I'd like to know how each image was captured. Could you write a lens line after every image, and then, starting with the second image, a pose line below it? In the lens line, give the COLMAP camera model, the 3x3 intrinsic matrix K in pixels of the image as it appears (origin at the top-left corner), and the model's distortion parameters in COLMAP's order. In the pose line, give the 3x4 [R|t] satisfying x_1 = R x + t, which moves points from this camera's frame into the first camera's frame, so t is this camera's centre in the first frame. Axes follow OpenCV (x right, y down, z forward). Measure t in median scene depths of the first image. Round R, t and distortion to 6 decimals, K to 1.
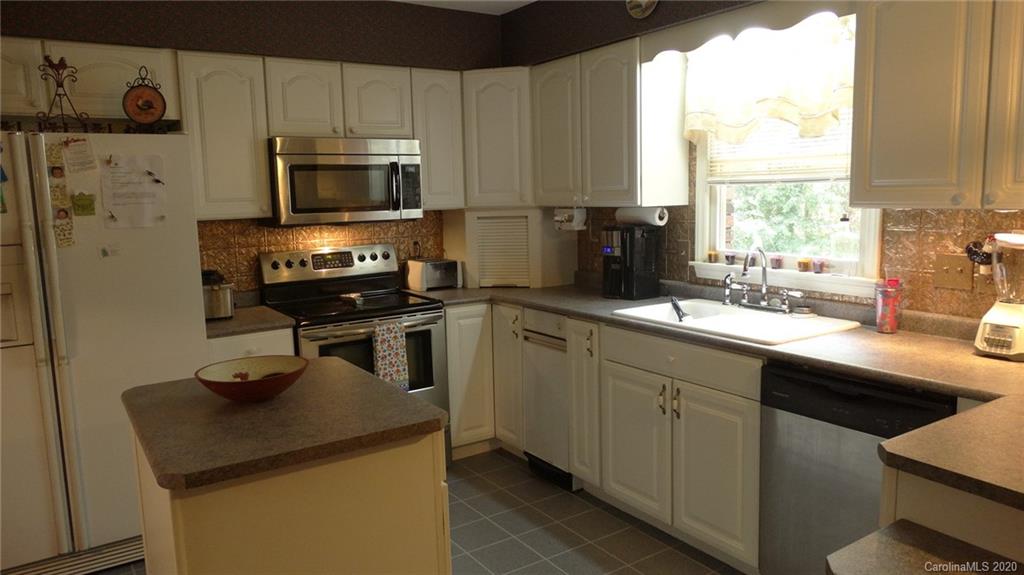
lens RADIAL K [[721.3, 0, 511.1], [0, 721.3, 281.1], [0, 0, 1]] dist [-0.004755, -0.000798]
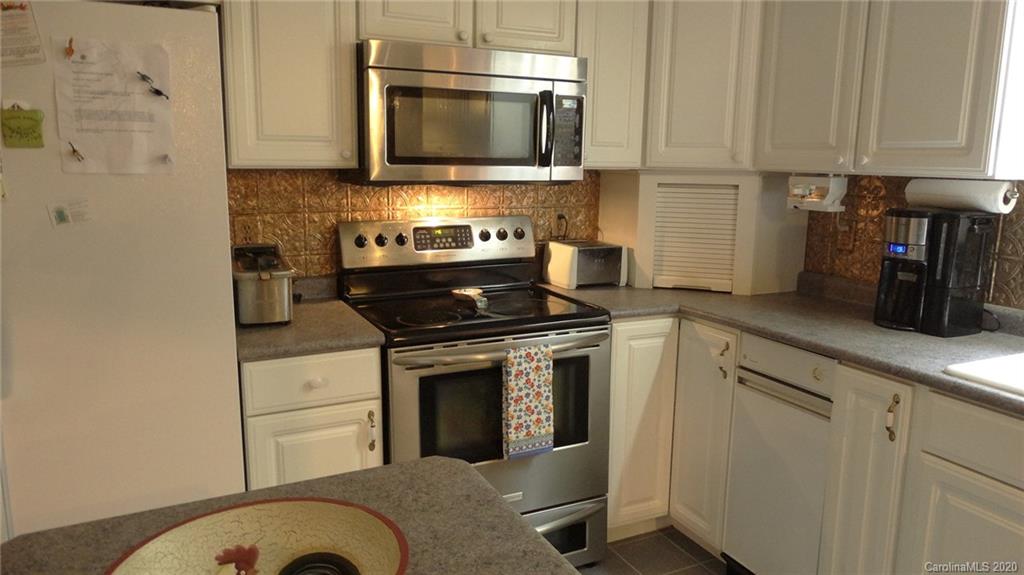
lens RADIAL K [[714.4, 0, 512.0], [0, 714.4, 287.5], [0, 0, 1]] dist [-0.034000, -0.000354]
pose [[0.990955, 0.062877, -0.118550, -0.107030], [-0.056226, 0.996695, 0.058638, -0.026266], [0.121846, -0.051442, 0.991215, 0.360776]]
